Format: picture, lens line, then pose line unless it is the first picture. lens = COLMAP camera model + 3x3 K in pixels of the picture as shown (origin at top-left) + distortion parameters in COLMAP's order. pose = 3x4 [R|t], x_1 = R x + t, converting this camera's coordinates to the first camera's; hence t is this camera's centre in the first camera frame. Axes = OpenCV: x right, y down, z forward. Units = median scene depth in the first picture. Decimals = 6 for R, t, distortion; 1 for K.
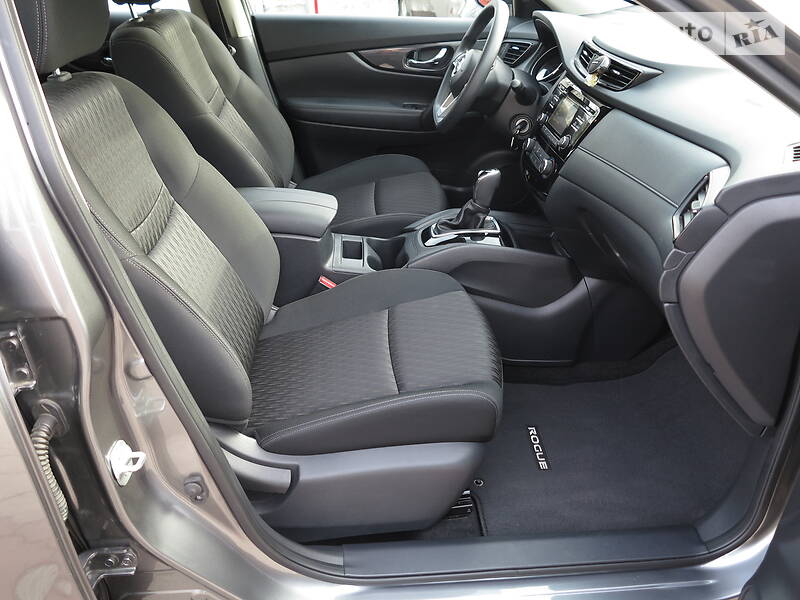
lens RADIAL K [[663.0, 0, 402.8], [0, 663.0, 299.4], [0, 0, 1]] dist [-0.035150, 0.006234]
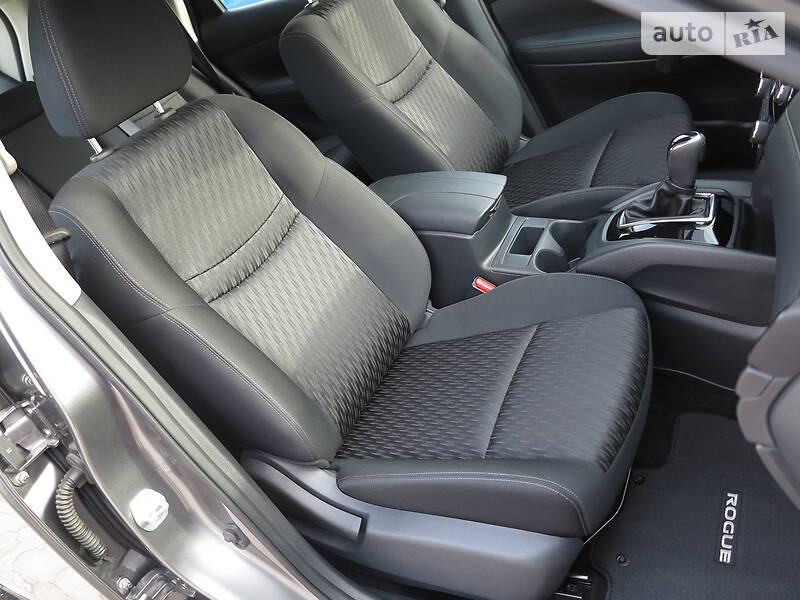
lens RADIAL K [[663.0, 0, 400.3], [0, 663.0, 301.3], [0, 0, 1]] dist [-0.035150, 0.006234]
pose [[0.829197, 0.055051, -0.556238, 0.278692], [0.030294, 0.989249, 0.143066, -0.131301], [0.558134, -0.135481, 0.818615, 0.226596]]
